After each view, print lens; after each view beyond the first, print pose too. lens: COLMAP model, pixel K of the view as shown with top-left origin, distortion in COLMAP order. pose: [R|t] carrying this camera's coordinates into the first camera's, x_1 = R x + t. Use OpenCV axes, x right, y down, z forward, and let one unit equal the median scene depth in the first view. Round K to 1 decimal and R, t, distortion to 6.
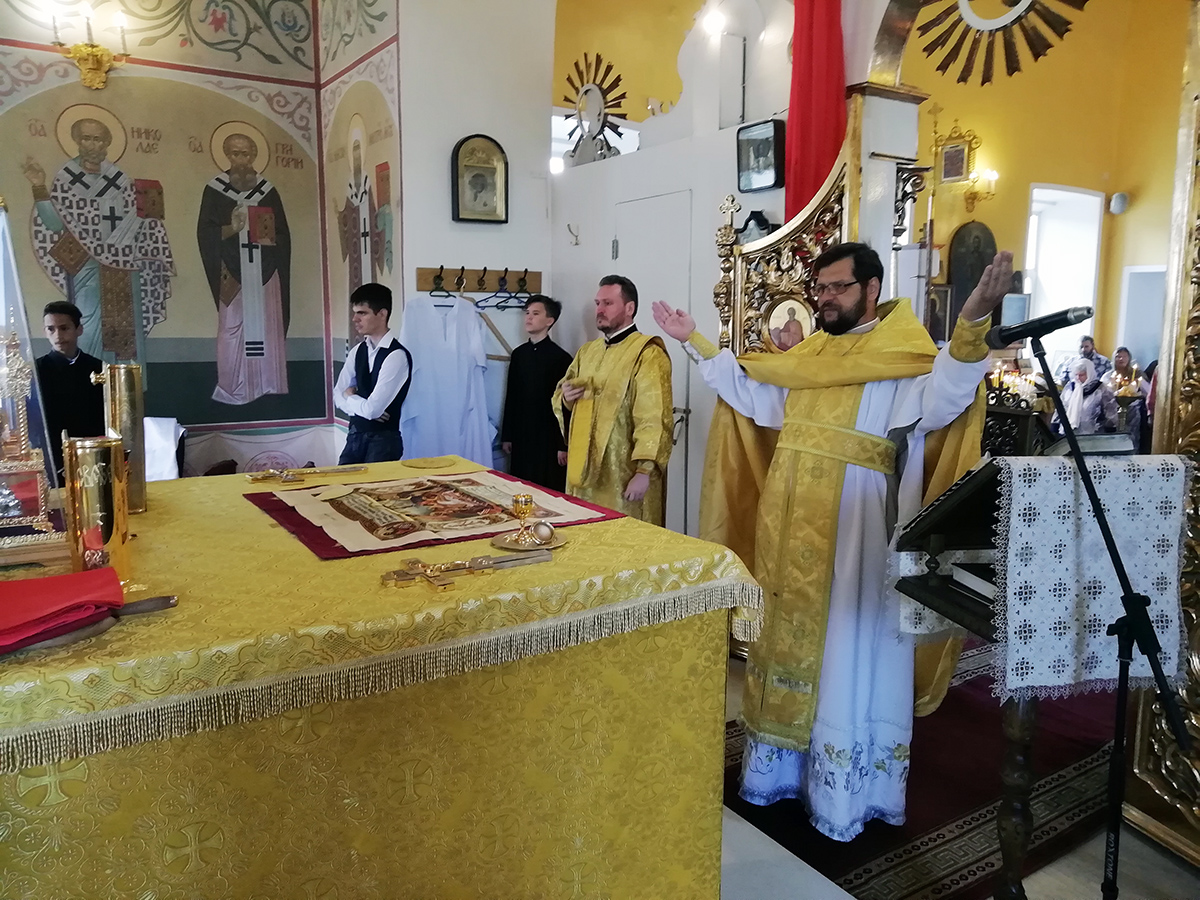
lens RADIAL K [[886.6, 0, 603.1], [0, 886.6, 440.2], [0, 0, 1]] dist [0.020326, -0.010992]
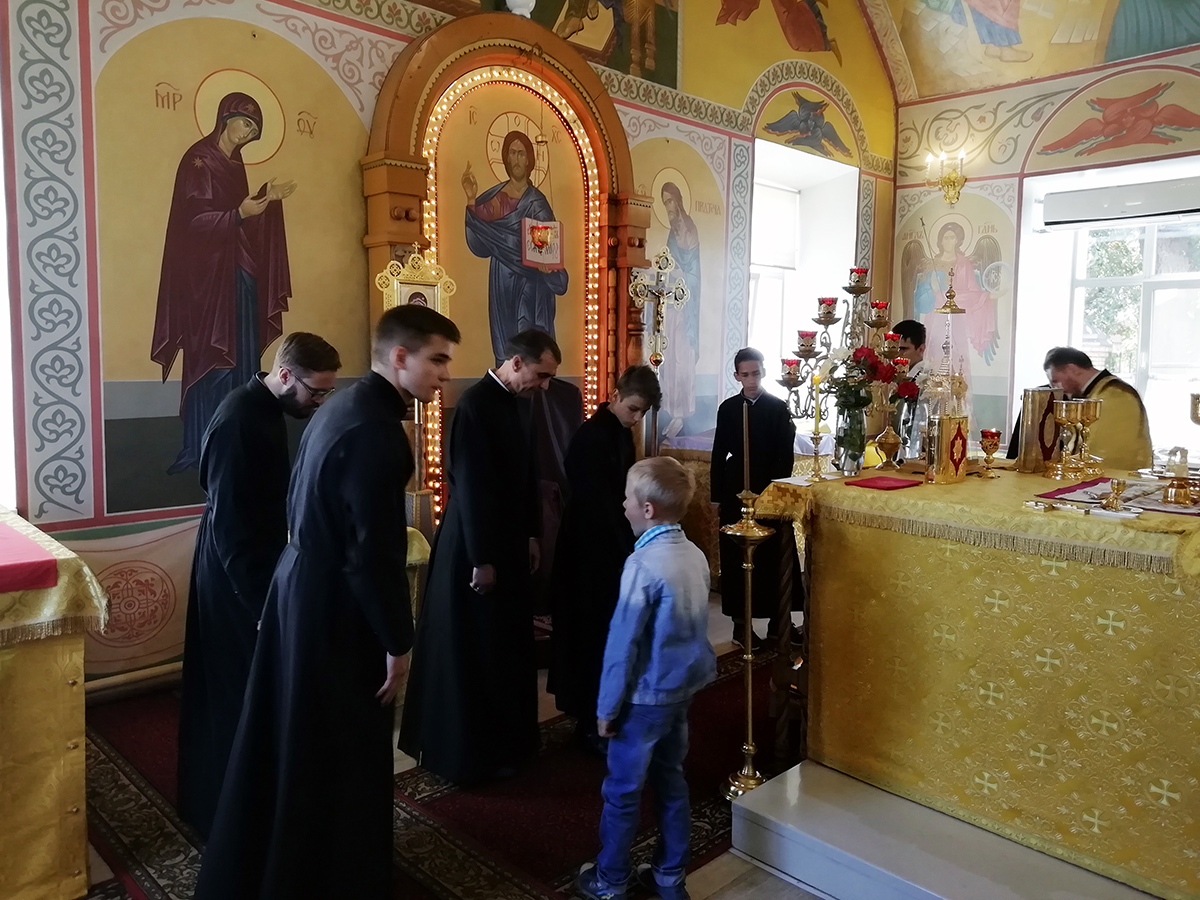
lens RADIAL K [[886.2, 0, 601.2], [0, 886.2, 440.9], [0, 0, 1]] dist [0.033228, -0.016732]
pose [[0.191476, 0.087336, -0.977604, 0.360177], [-0.144672, 0.987665, 0.059899, 0.011953], [0.970777, 0.129963, 0.201749, -0.066211]]
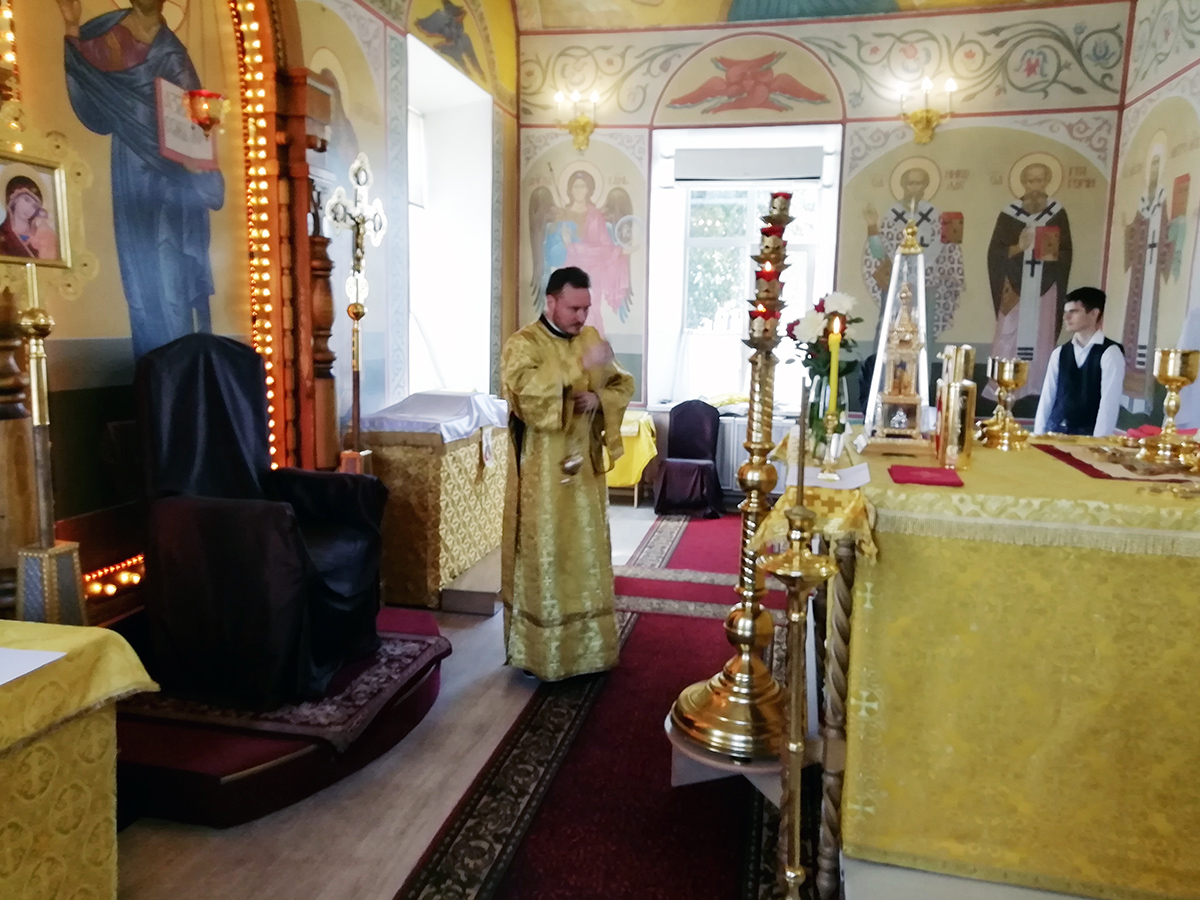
lens RADIAL K [[883.0, 0, 601.1], [0, 883.0, 435.9], [0, 0, 1]] dist [0.033519, -0.003914]
pose [[0.697712, 0.095387, -0.709999, 0.045962], [-0.109305, 0.993666, 0.026084, 0.032718], [0.707990, 0.059408, 0.703719, -0.179121]]
